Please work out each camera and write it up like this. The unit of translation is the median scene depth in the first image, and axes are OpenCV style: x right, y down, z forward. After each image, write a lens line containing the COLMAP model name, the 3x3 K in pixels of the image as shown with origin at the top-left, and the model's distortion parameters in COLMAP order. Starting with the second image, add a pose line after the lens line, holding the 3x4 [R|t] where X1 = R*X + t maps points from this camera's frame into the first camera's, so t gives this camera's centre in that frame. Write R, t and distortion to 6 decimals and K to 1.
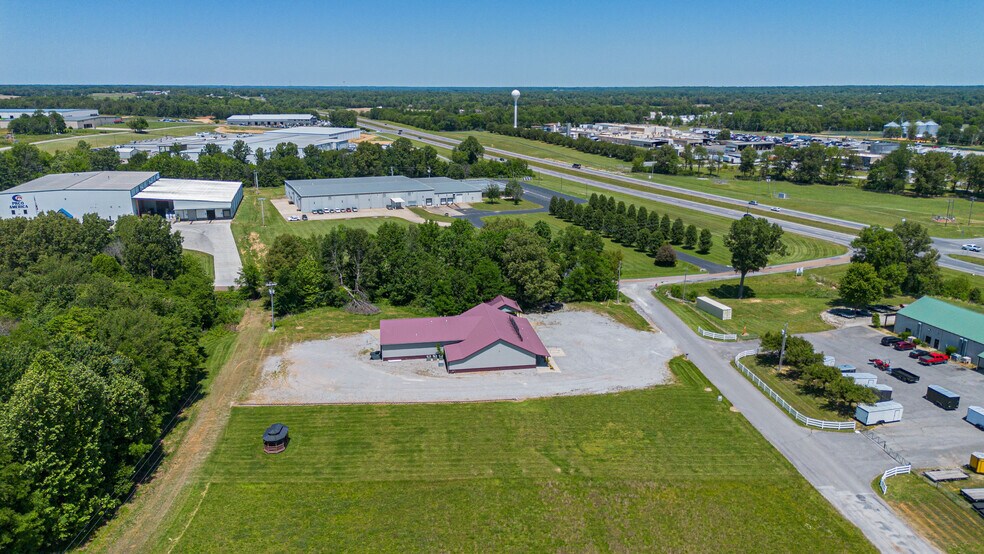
lens RADIAL K [[699.0, 0, 493.6], [0, 699.0, 280.0], [0, 0, 1]] dist [0.074528, -0.073604]
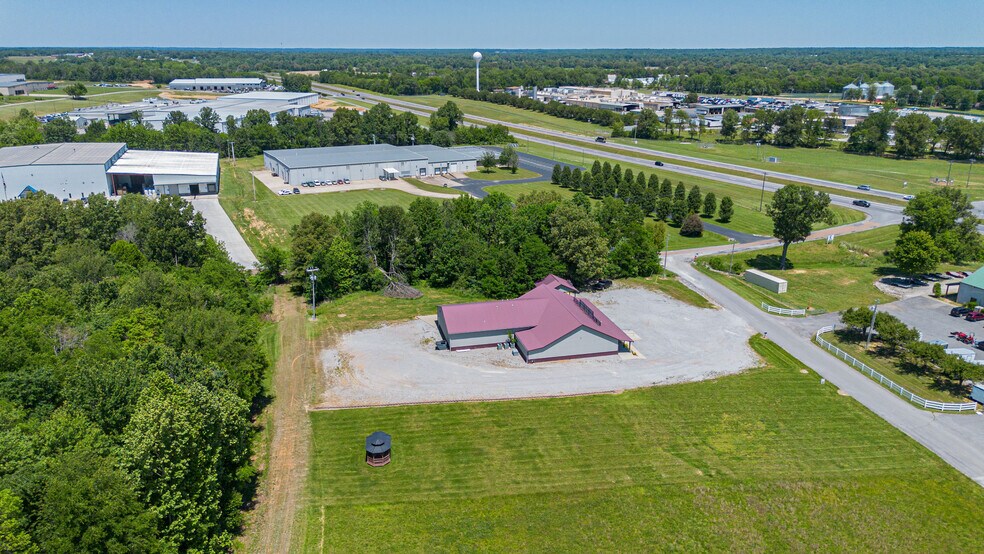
lens RADIAL K [[699.0, 0, 491.6], [0, 699.0, 280.0], [0, 0, 1]] dist [0.074528, -0.073604]
pose [[0.996699, -0.026455, 0.076750, -0.131589], [0.022675, 0.998506, 0.049709, -0.017388], [-0.077950, -0.047805, 0.995810, 0.063876]]
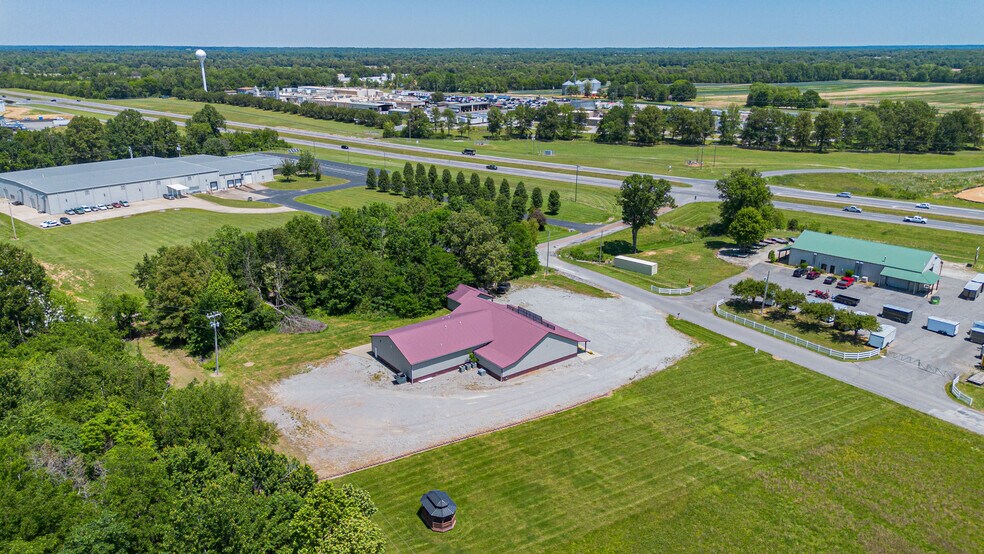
lens RADIAL K [[699.0, 0, 491.3], [0, 699.0, 279.5], [0, 0, 1]] dist [0.074528, -0.073604]
pose [[0.886211, -0.146483, 0.439514, -0.322102], [0.124468, 0.989099, 0.078680, -0.045731], [-0.446248, -0.015022, 0.894783, 0.165669]]
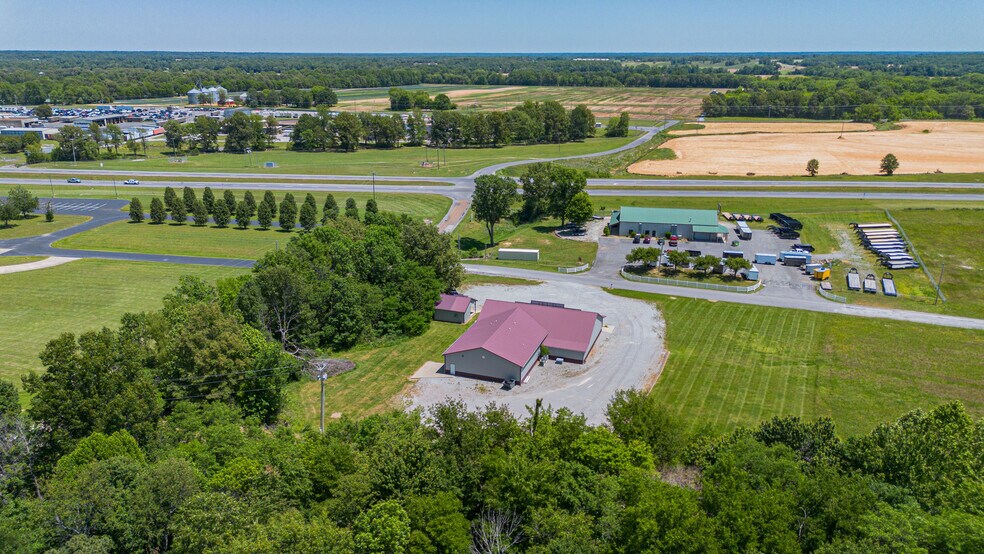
lens RADIAL K [[699.0, 0, 493.3], [0, 699.0, 284.7], [0, 0, 1]] dist [0.074528, -0.073604]
pose [[0.474310, -0.276559, 0.835790, -0.656417], [0.233393, 0.954907, 0.183524, -0.128998], [-0.848857, 0.108020, 0.517469, 0.434623]]
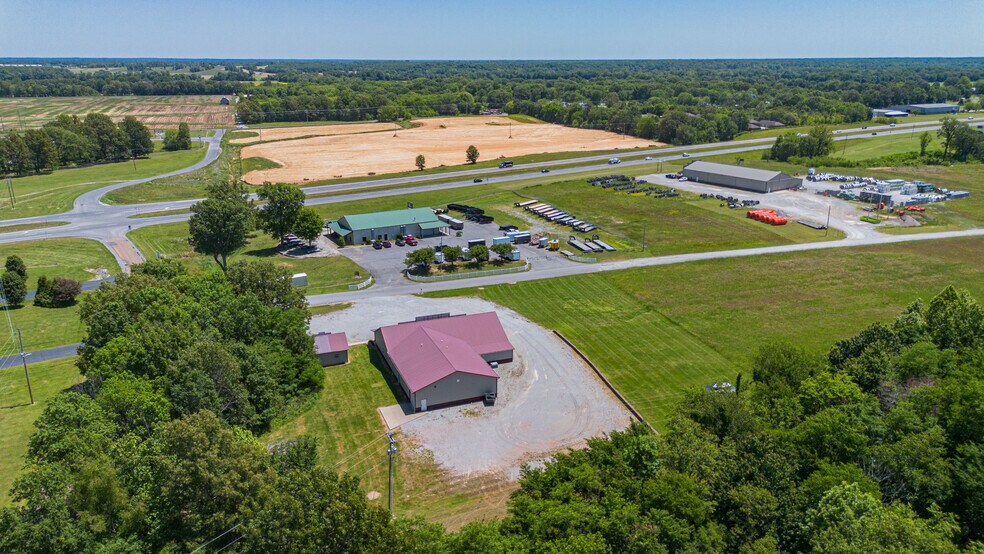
lens RADIAL K [[699.0, 0, 499.0], [0, 699.0, 275.7], [0, 0, 1]] dist [0.074528, -0.073604]
pose [[-0.227548, -0.287667, 0.930306, -0.686354], [0.259667, 0.902849, 0.342689, -0.231813], [-0.938507, 0.319548, -0.130744, 0.809785]]
